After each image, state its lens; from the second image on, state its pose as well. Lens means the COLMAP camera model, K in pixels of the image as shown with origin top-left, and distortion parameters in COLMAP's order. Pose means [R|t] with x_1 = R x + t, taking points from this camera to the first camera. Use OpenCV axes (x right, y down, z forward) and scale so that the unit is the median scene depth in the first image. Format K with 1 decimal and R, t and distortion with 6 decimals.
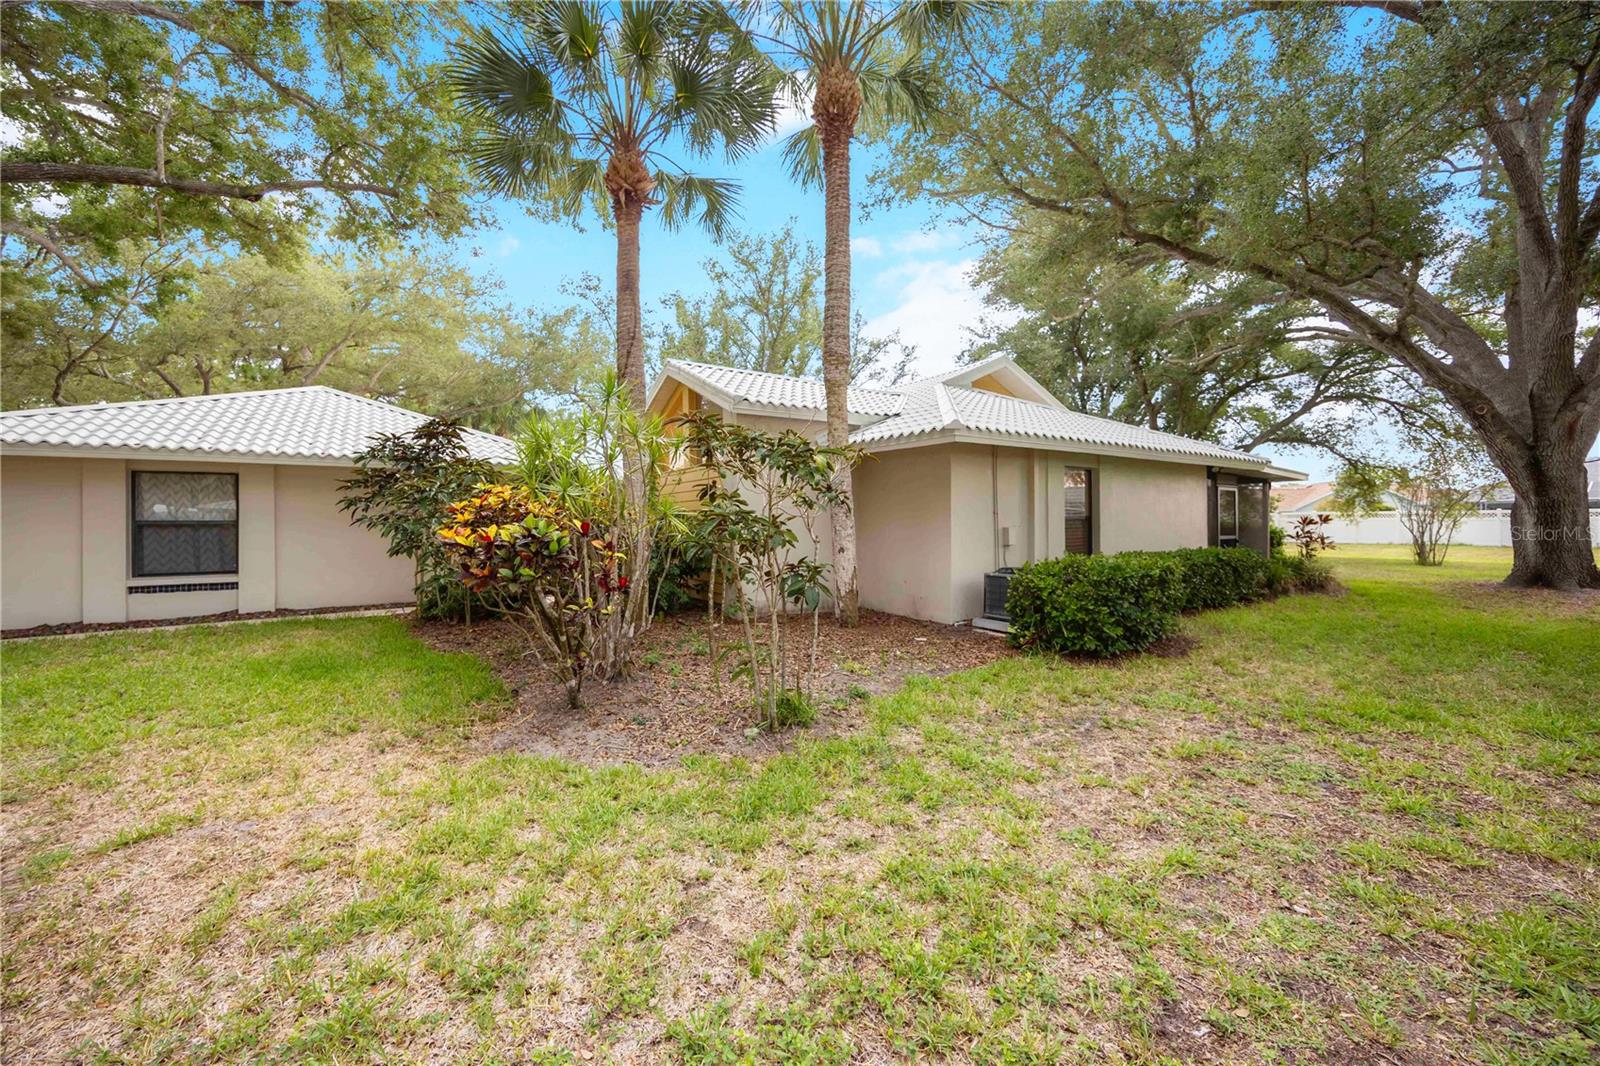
lens RADIAL K [[640.1, 0, 799.4], [0, 640.1, 529.1], [0, 0, 1]] dist [-0.011648, -0.000530]
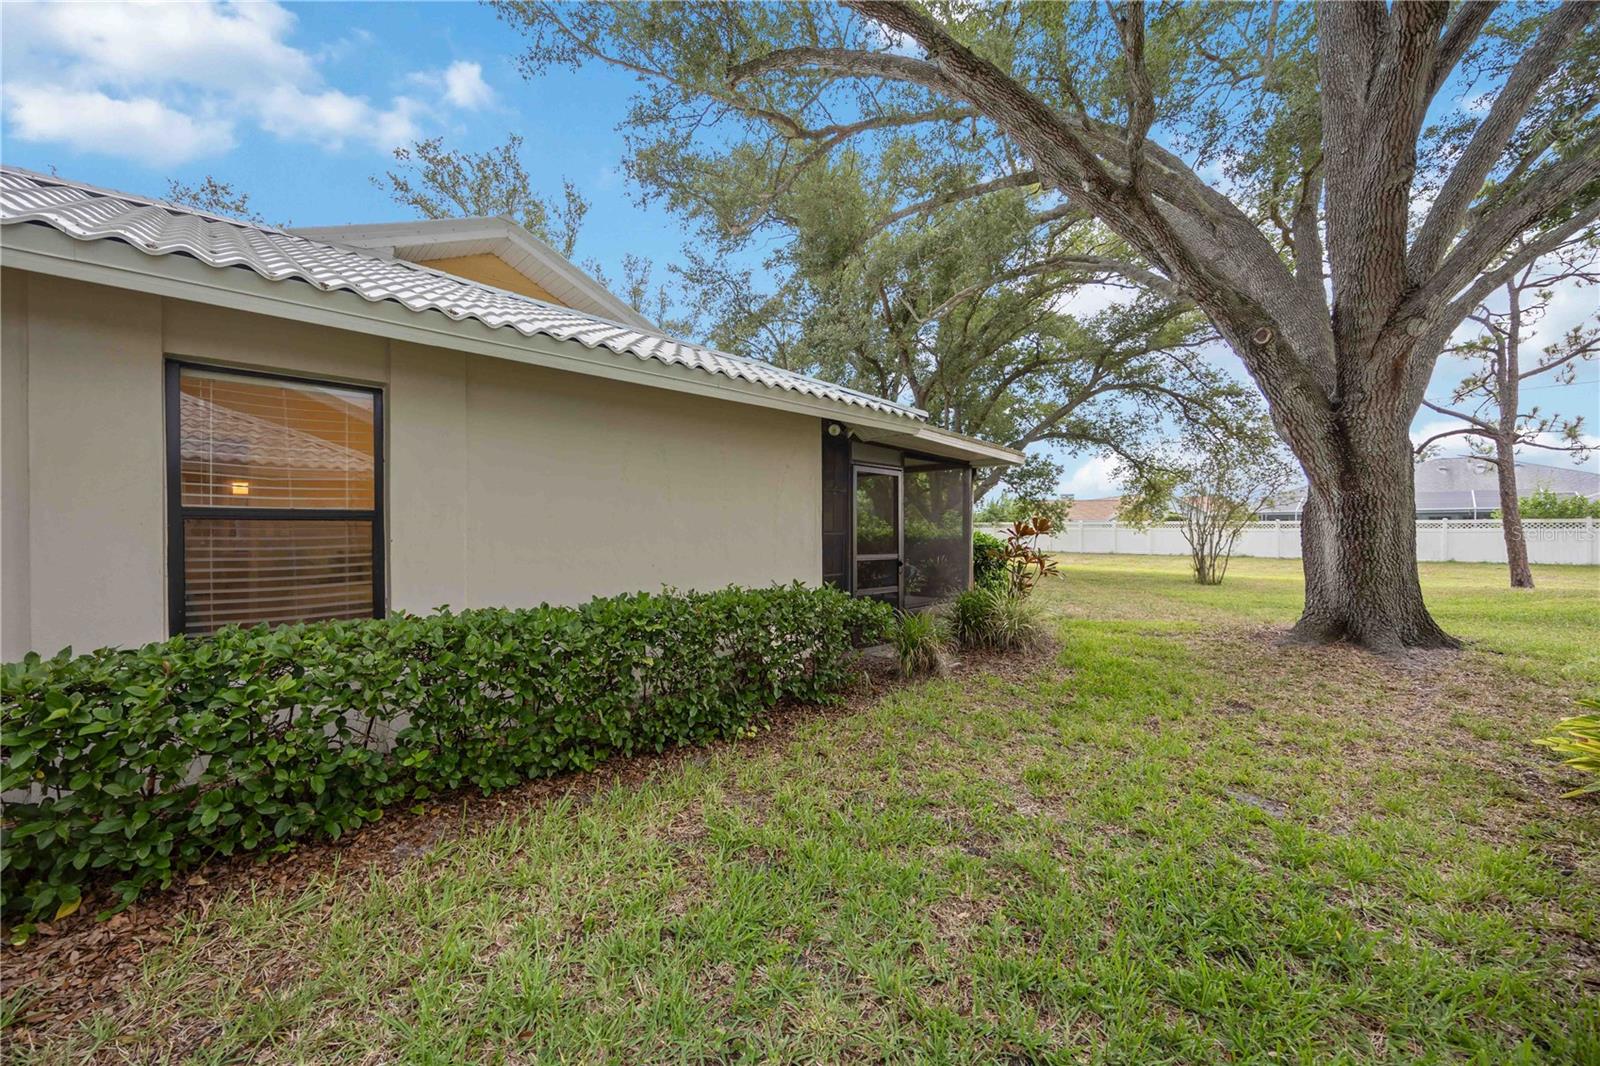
lens RADIAL K [[640.1, 0, 802.1], [0, 640.1, 539.1], [0, 0, 1]] dist [-0.011648, -0.000530]
pose [[0.980347, 0.003639, 0.197247, 0.259662], [-0.004653, 0.999978, 0.004678, -0.002910], [-0.197226, -0.005504, 0.980343, 0.239903]]
